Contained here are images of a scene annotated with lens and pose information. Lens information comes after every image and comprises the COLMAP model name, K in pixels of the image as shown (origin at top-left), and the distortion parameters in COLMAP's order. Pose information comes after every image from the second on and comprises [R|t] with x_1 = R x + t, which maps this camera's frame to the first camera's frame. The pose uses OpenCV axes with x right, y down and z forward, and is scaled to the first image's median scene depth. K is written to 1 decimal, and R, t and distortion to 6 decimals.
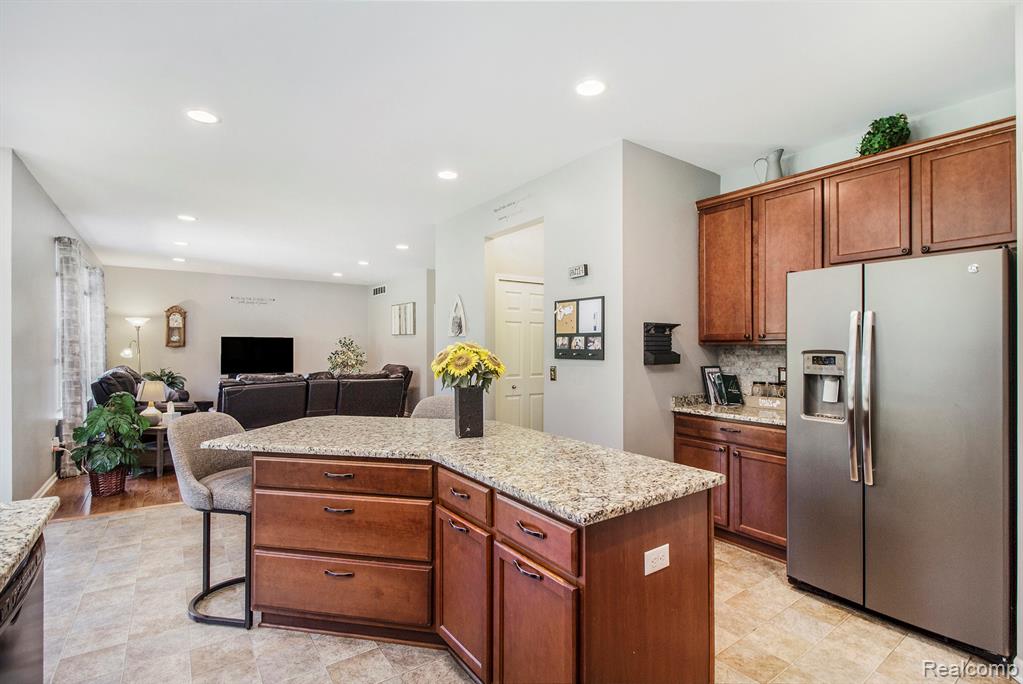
lens RADIAL K [[479.7, 0, 522.9], [0, 479.7, 346.6], [0, 0, 1]] dist [-0.000697, -0.000951]
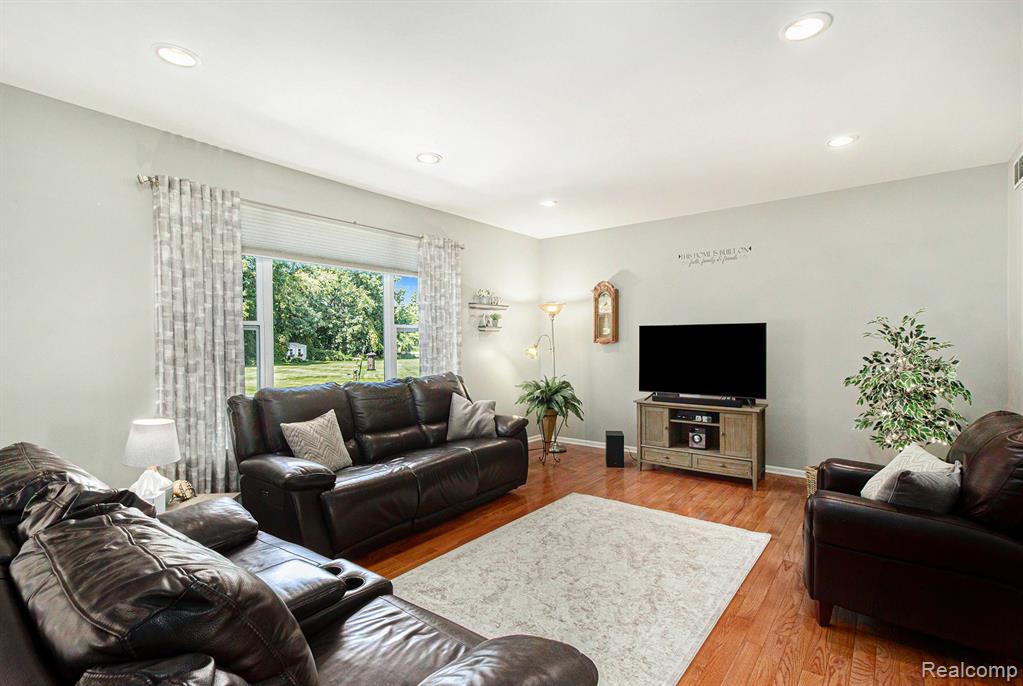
lens RADIAL K [[483.5, 0, 511.5], [0, 483.5, 343.0], [0, 0, 1]] dist [0.000837, -0.000111]
pose [[0.250597, 0.003915, -0.968084, -0.102218], [0.011496, 0.999909, 0.007020, -0.005712], [0.968023, -0.012888, 0.250529, 0.700952]]
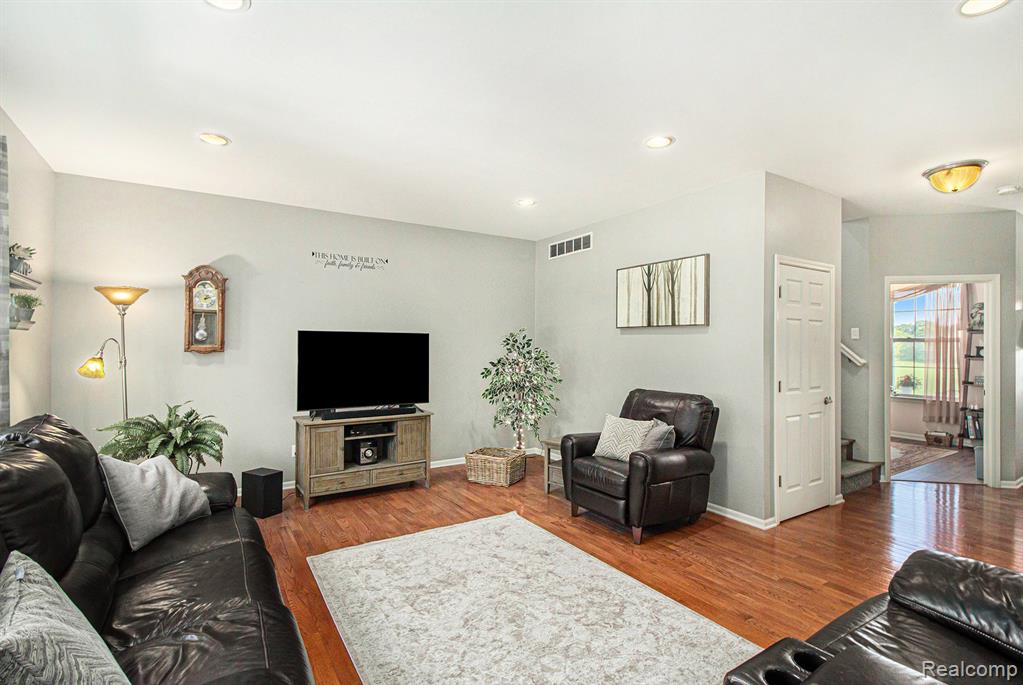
lens RADIAL K [[483.1, 0, 511.5], [0, 483.1, 342.5], [0, 0, 1]] dist [-0.001657, -0.001313]
pose [[0.997529, -0.000138, -0.070258, -0.384700], [-0.000576, 0.999948, -0.010147, -0.004055], [0.070256, 0.010162, 0.997477, 0.539907]]
